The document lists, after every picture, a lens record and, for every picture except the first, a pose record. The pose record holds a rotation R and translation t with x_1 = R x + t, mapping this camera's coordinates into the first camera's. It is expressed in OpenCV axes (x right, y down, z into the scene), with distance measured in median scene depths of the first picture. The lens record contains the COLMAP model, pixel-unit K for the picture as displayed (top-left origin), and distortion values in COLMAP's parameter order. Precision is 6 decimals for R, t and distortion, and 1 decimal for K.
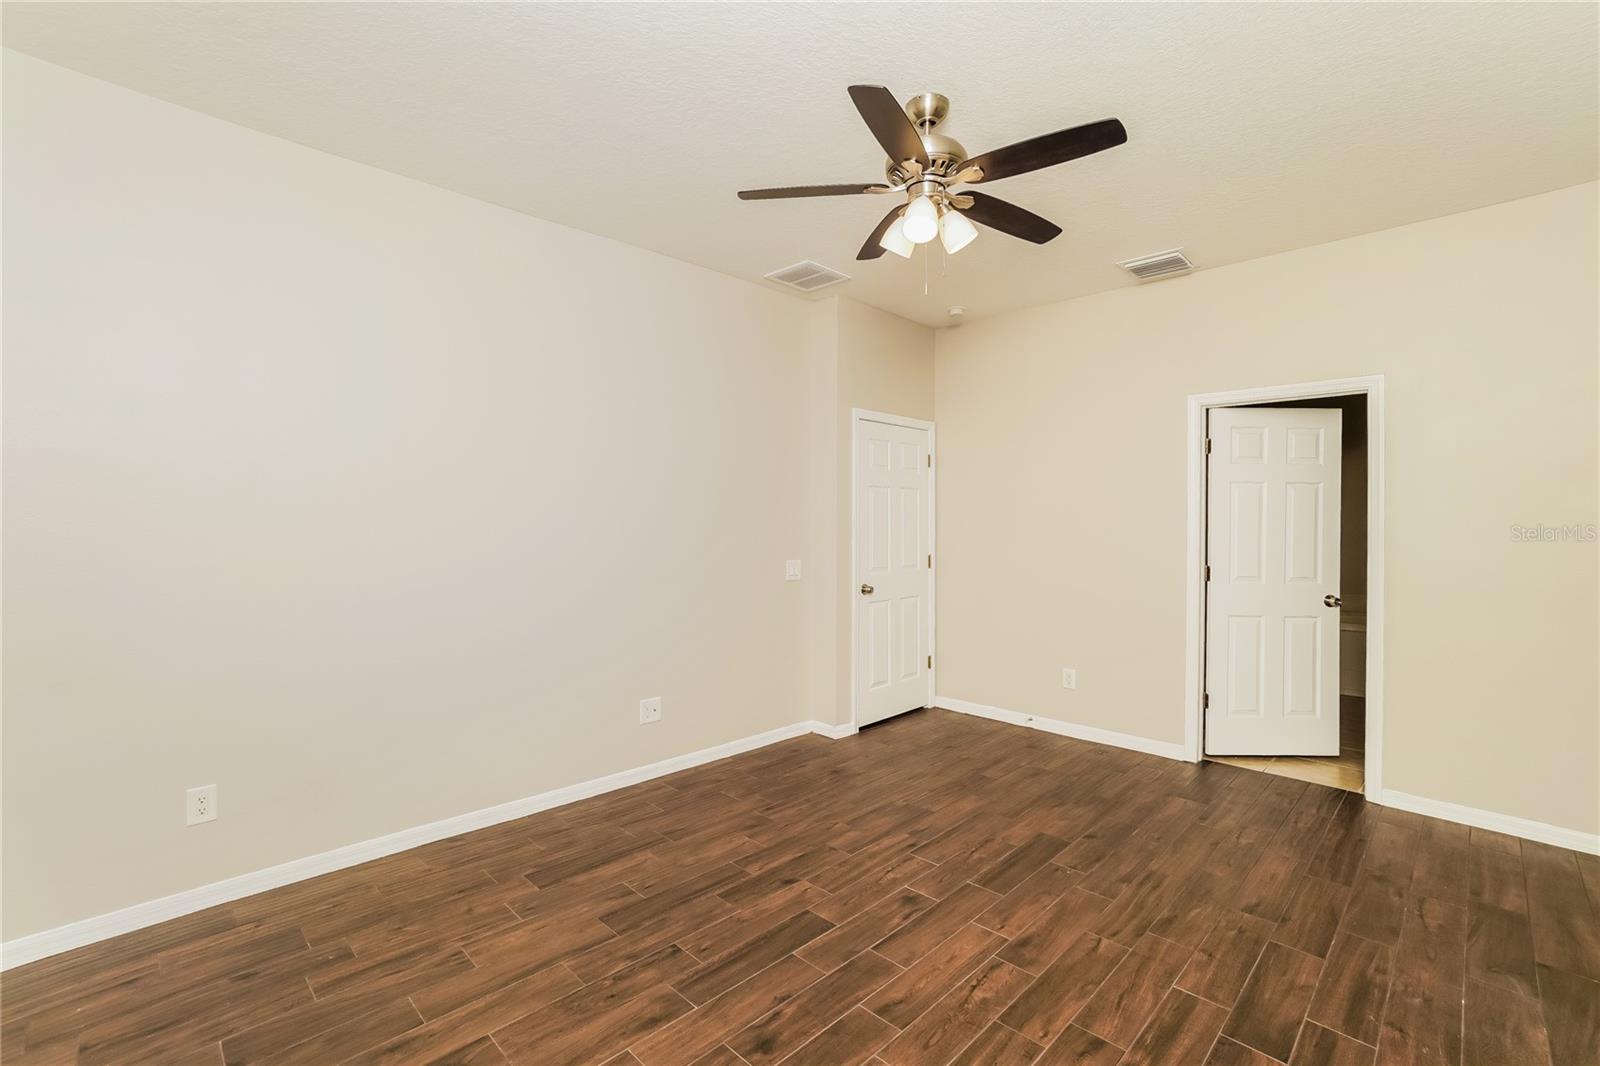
lens RADIAL K [[699.0, 0, 800.4], [0, 699.0, 526.9], [0, 0, 1]] dist [-0.001443, 0.000541]
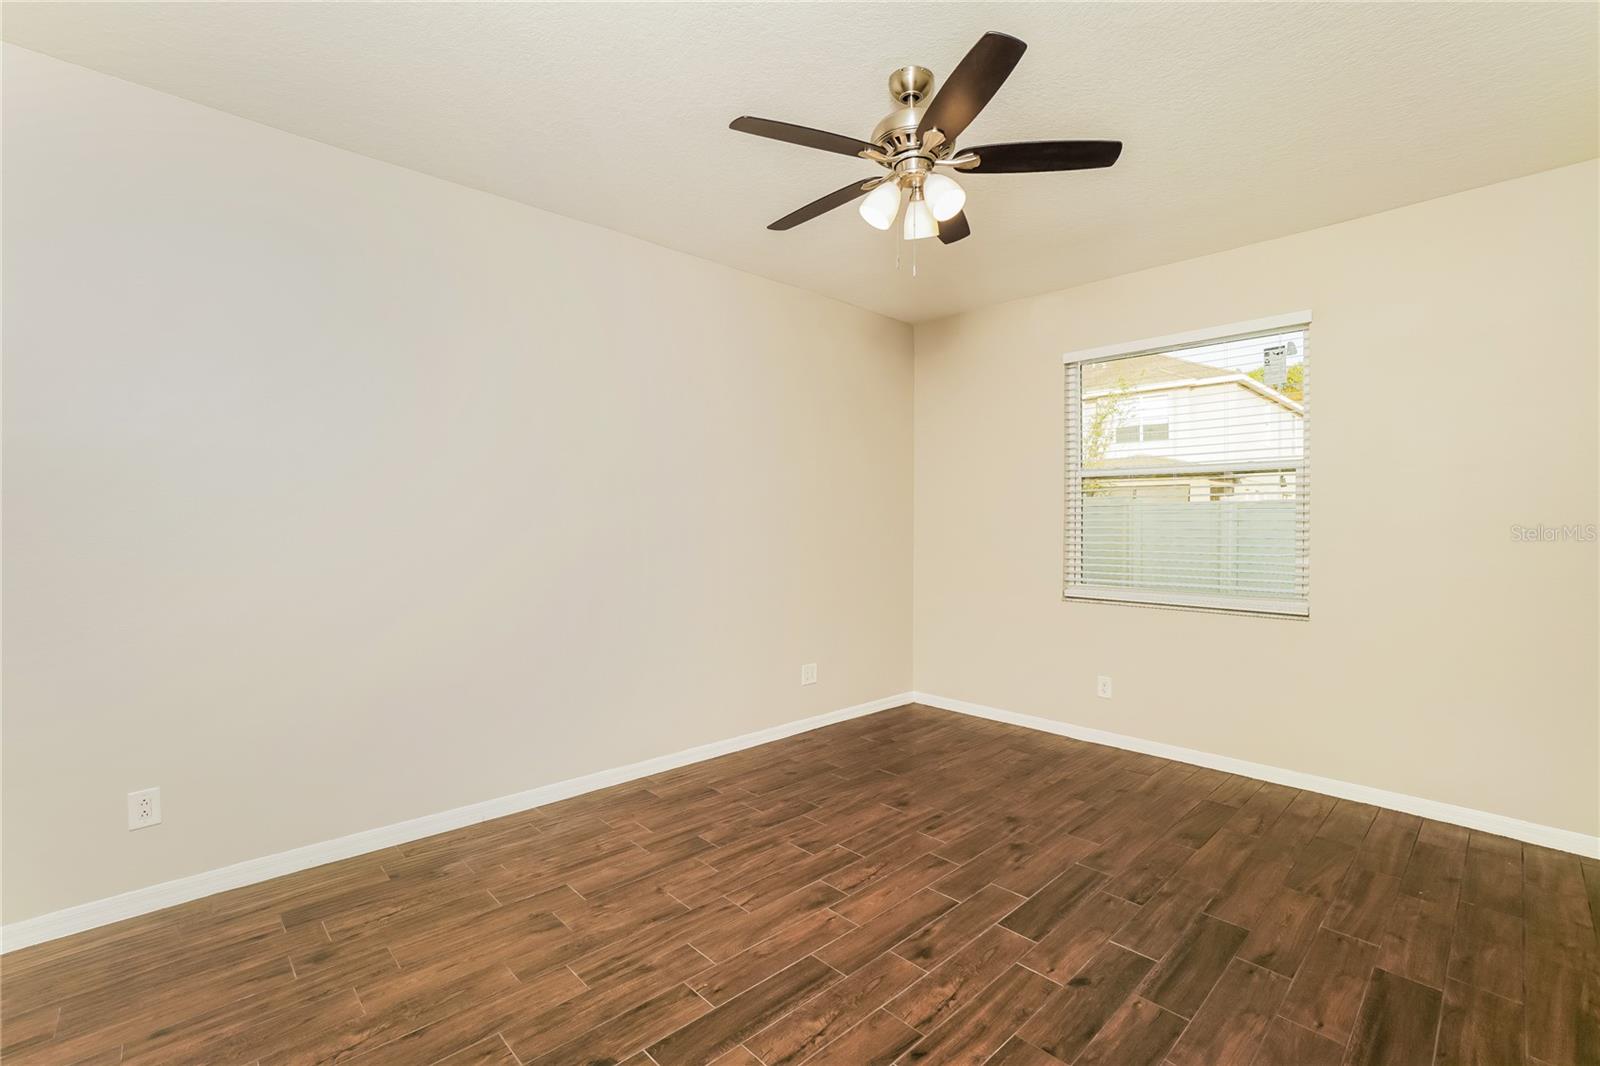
lens RADIAL K [[699.0, 0, 799.6], [0, 699.0, 528.5], [0, 0, 1]] dist [-0.001443, 0.000541]
pose [[-0.999632, -0.013451, 0.023554, 0.323011], [-0.013117, 0.999812, 0.014284, 0.003723], [-0.023742, 0.013970, -0.999621, 2.031949]]
